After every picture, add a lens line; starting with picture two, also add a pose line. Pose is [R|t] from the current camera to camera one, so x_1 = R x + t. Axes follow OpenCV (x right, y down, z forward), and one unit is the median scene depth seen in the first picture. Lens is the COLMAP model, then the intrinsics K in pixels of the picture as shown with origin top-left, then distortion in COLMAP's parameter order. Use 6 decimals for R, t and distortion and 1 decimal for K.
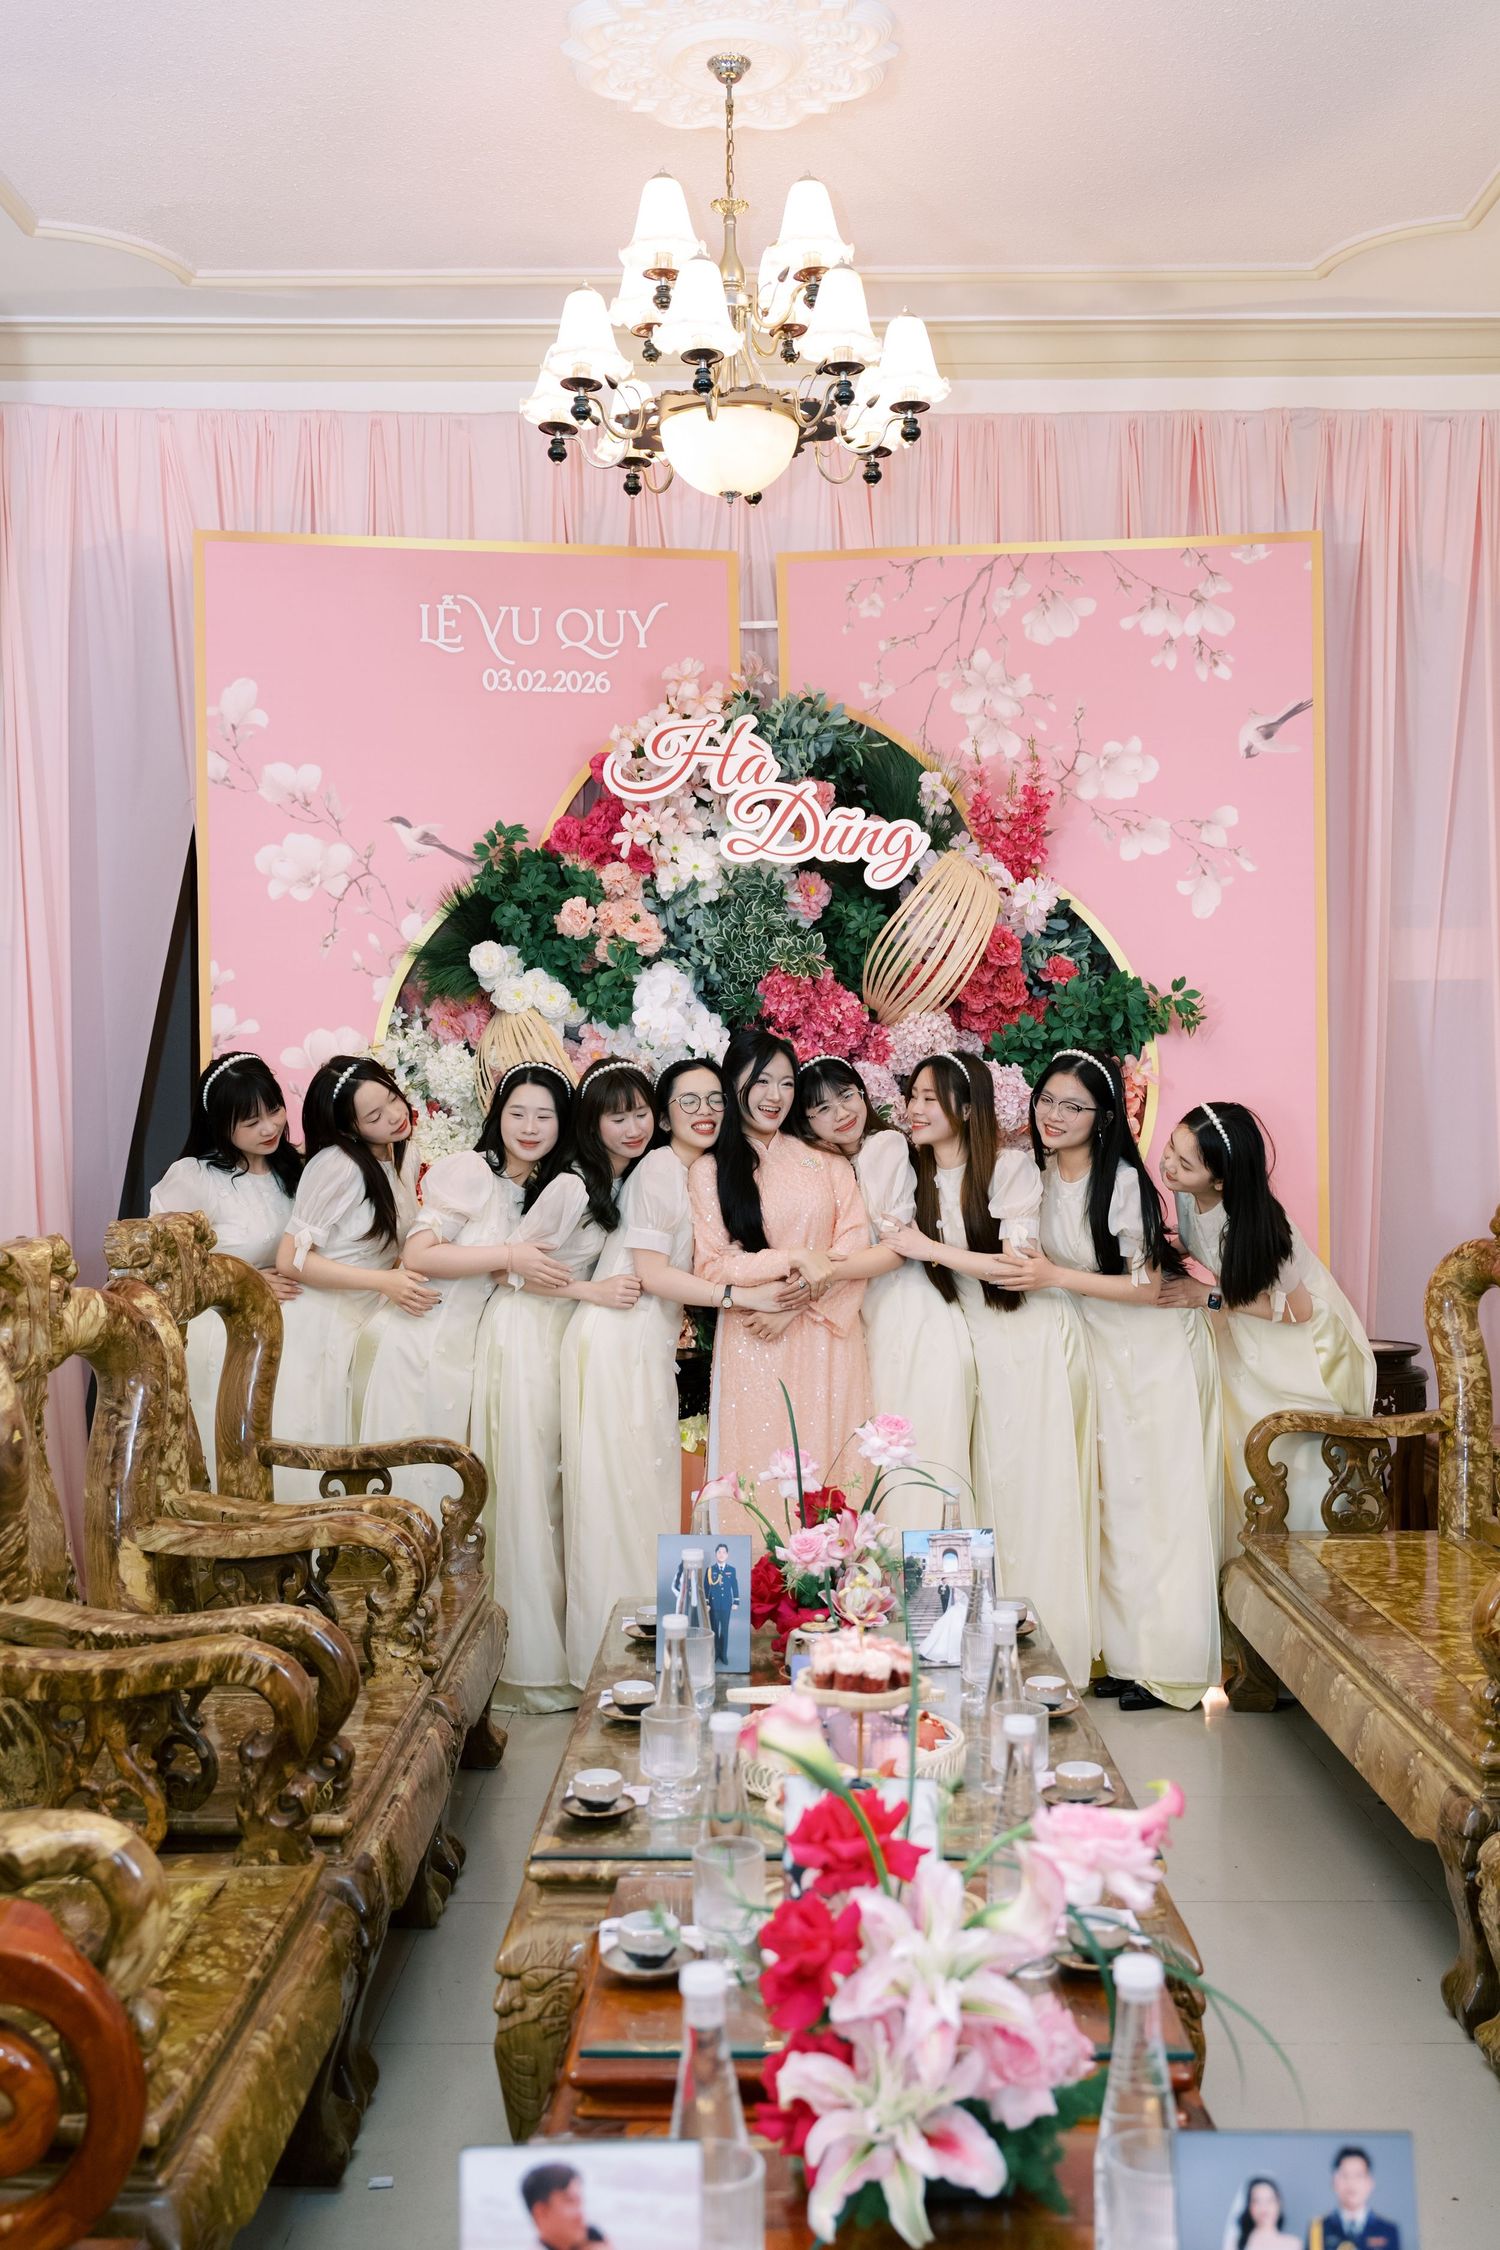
lens RADIAL K [[2155.4, 0, 739.7], [0, 2155.4, 1122.3], [0, 0, 1]] dist [0.012231, 0.000000]
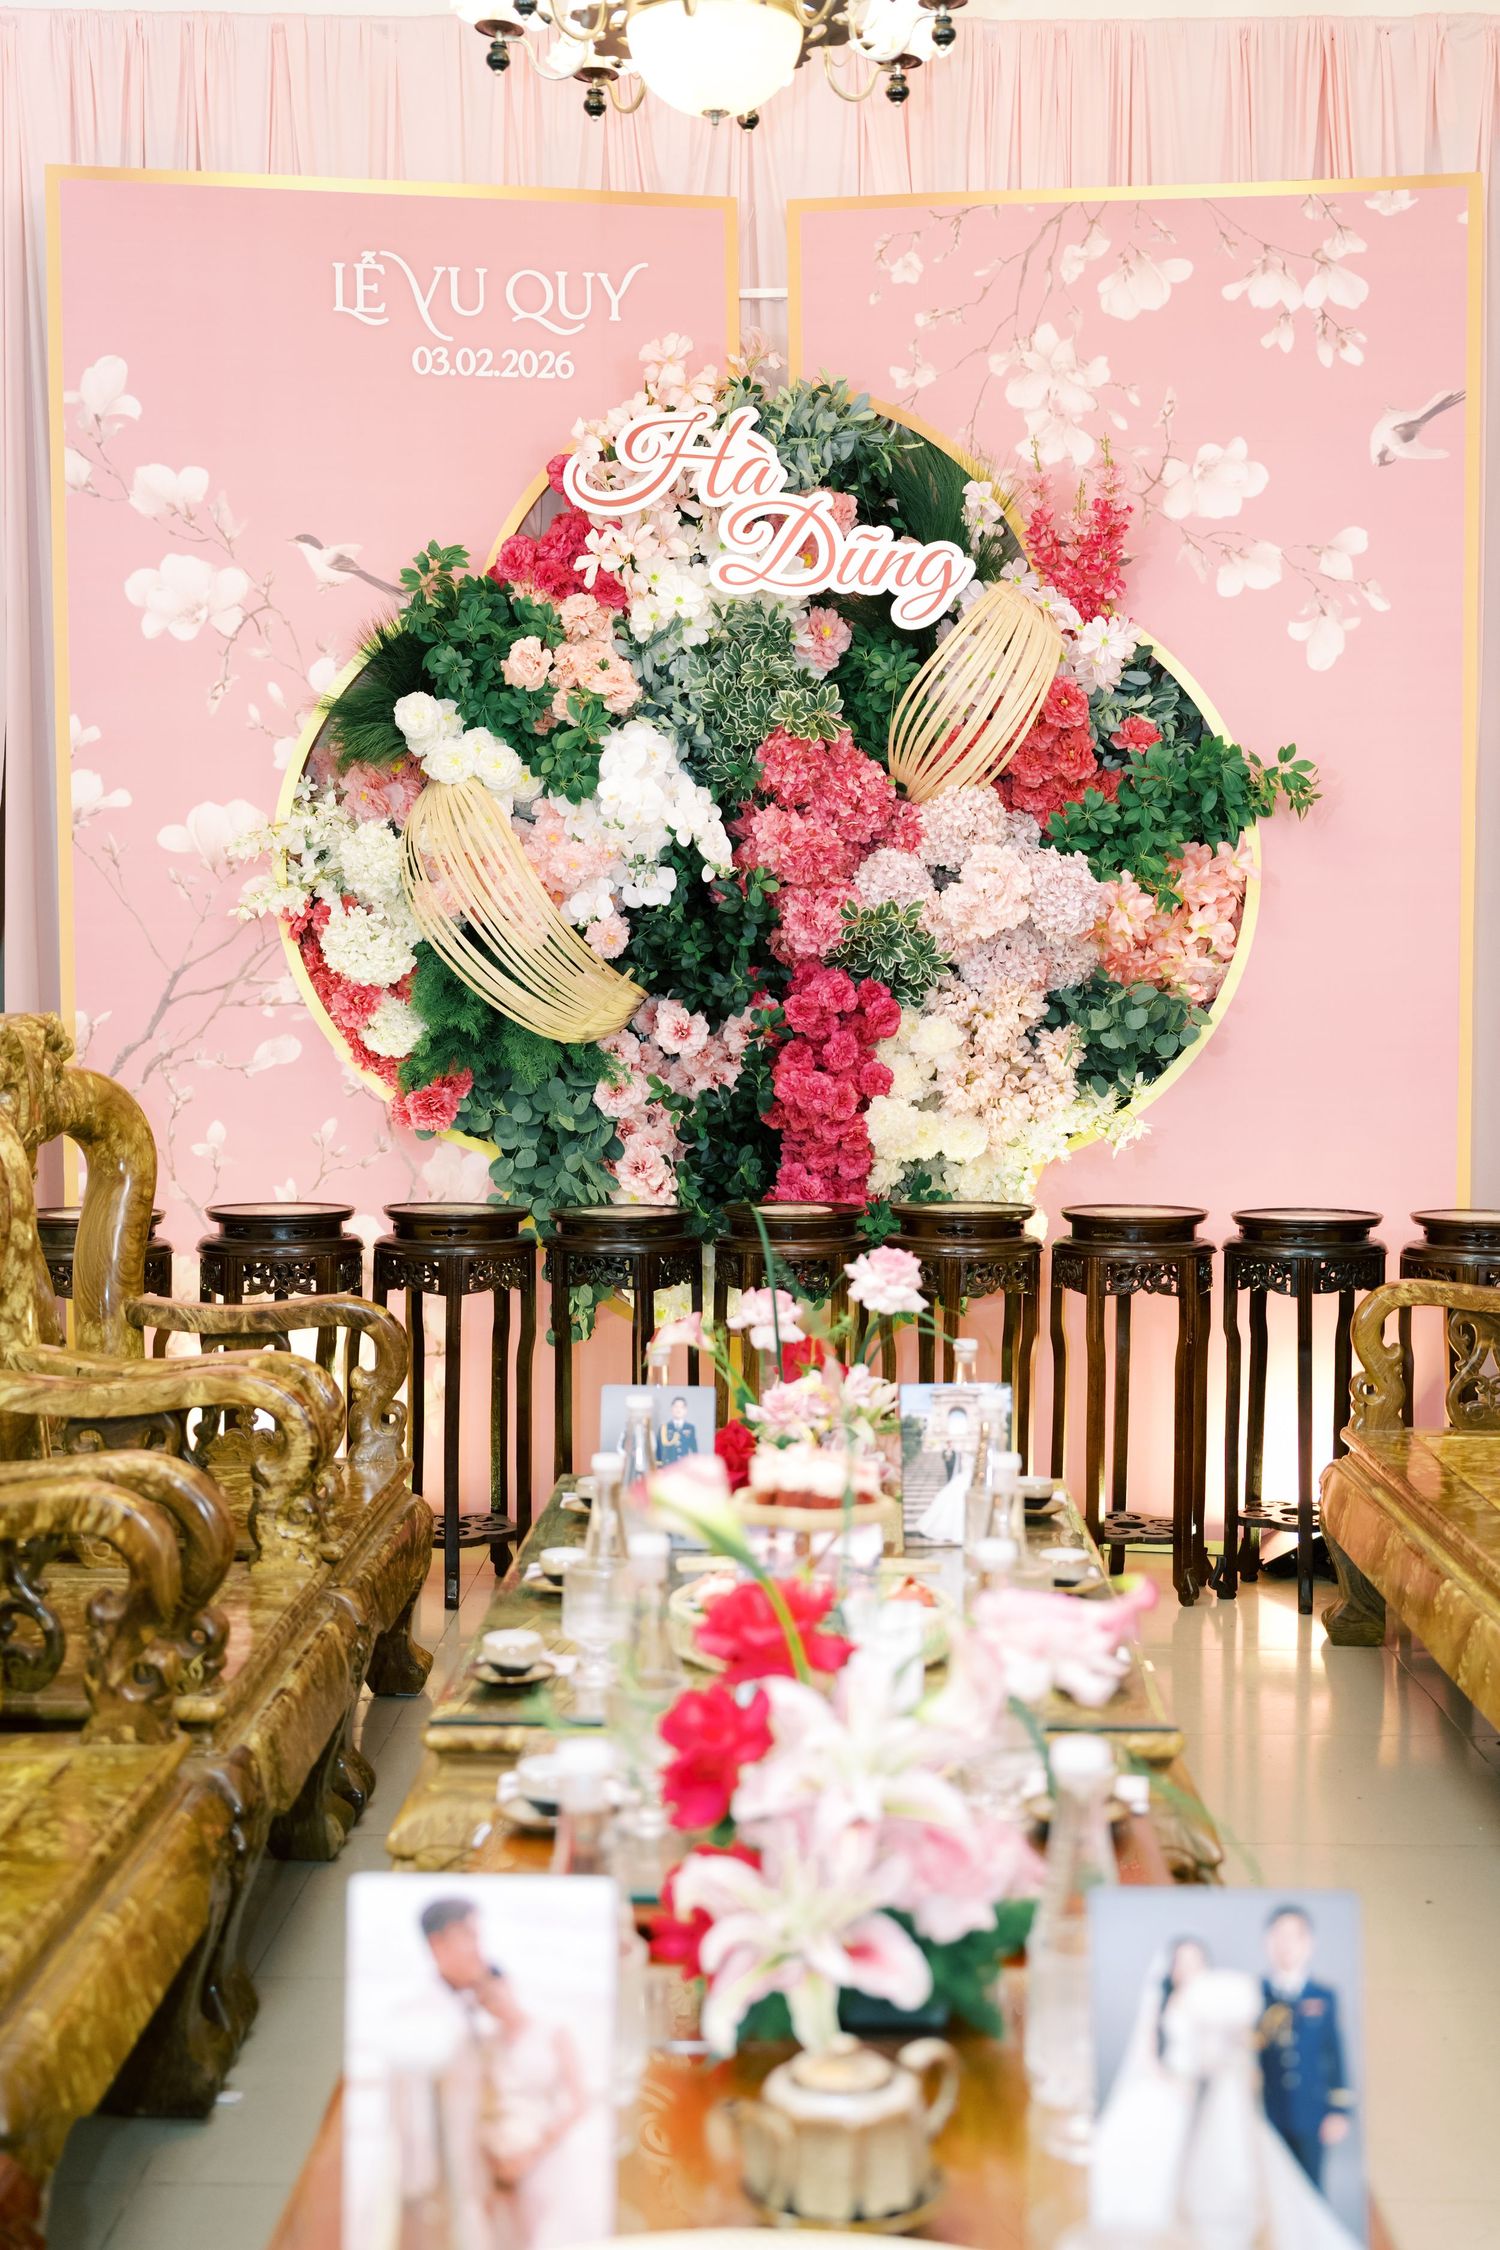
lens RADIAL K [[2801.3, 0, 757.4], [0, 2801.3, 1126.5], [0, 0, 1]] dist [0.027885, 0.000000]
pose [[0.999934, 0.007458, -0.008762, 0.019030], [-0.007033, 0.998840, 0.047642, 0.026017], [0.009107, -0.047577, 0.998826, -0.040570]]
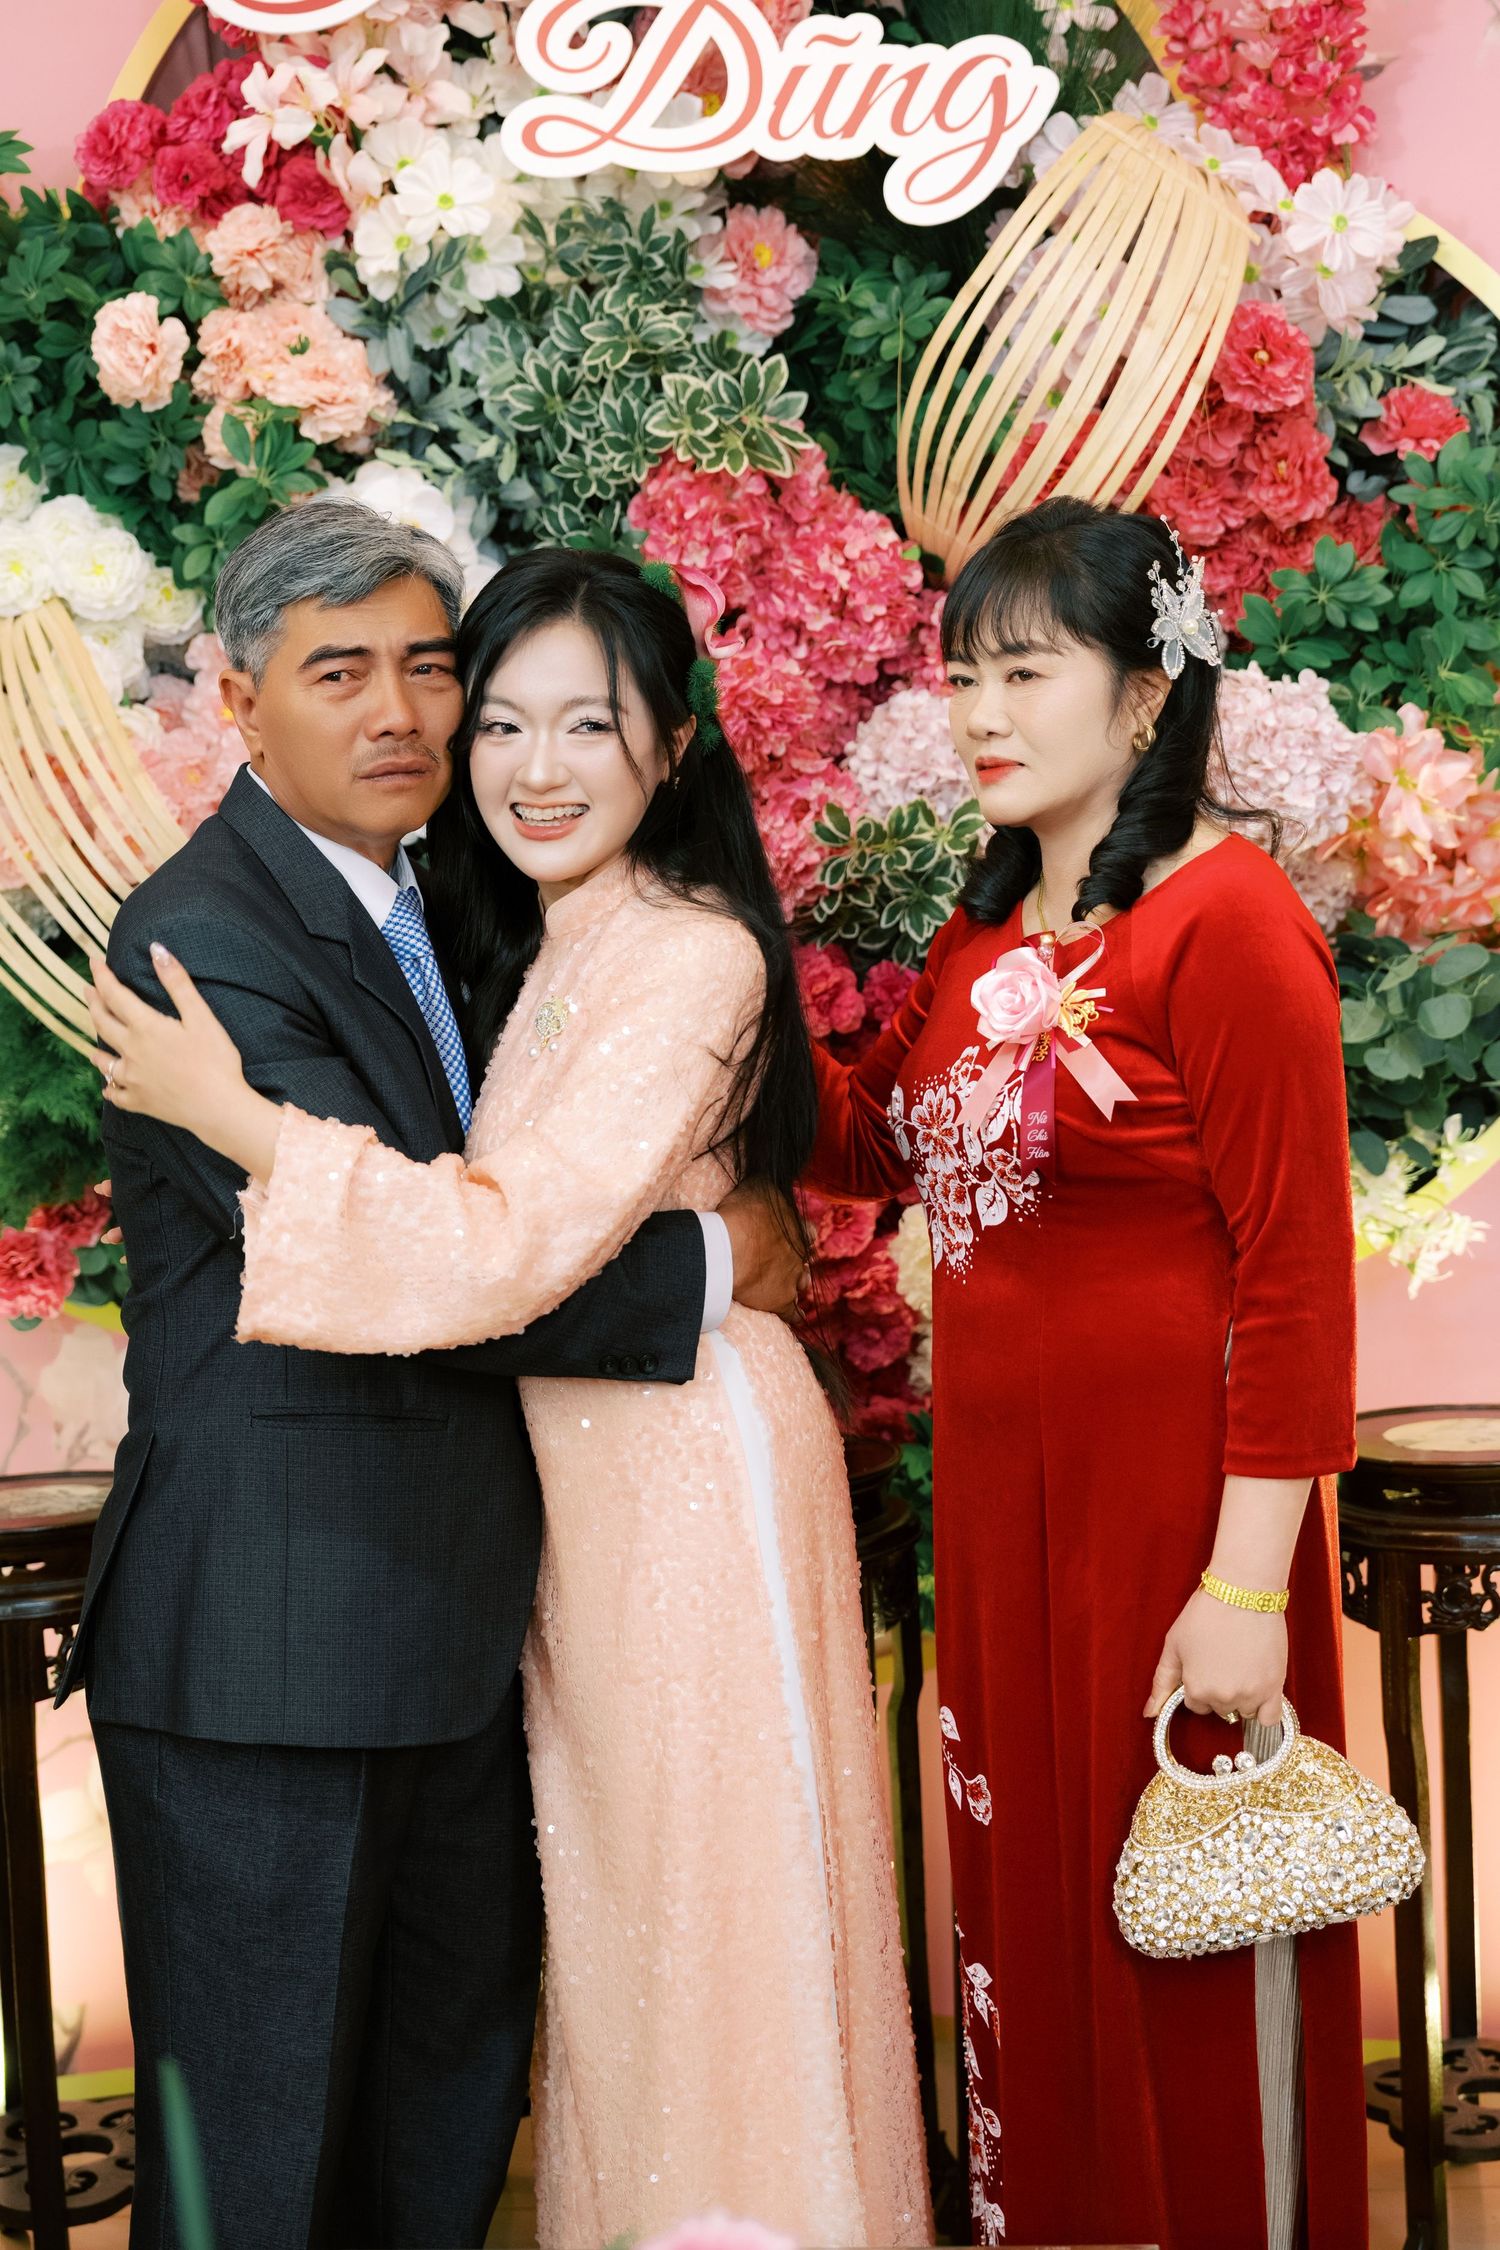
lens RADIAL K [[3089.1, 0, 769.6], [0, 3089.1, 1125.9], [0, 0, 1]] dist [0.021741, 0.000000]
pose [[0.996989, -0.047381, -0.061381, 0.063327], [0.051423, 0.996490, 0.066052, 0.011893], [0.058036, -0.069009, 0.995926, 0.449674]]
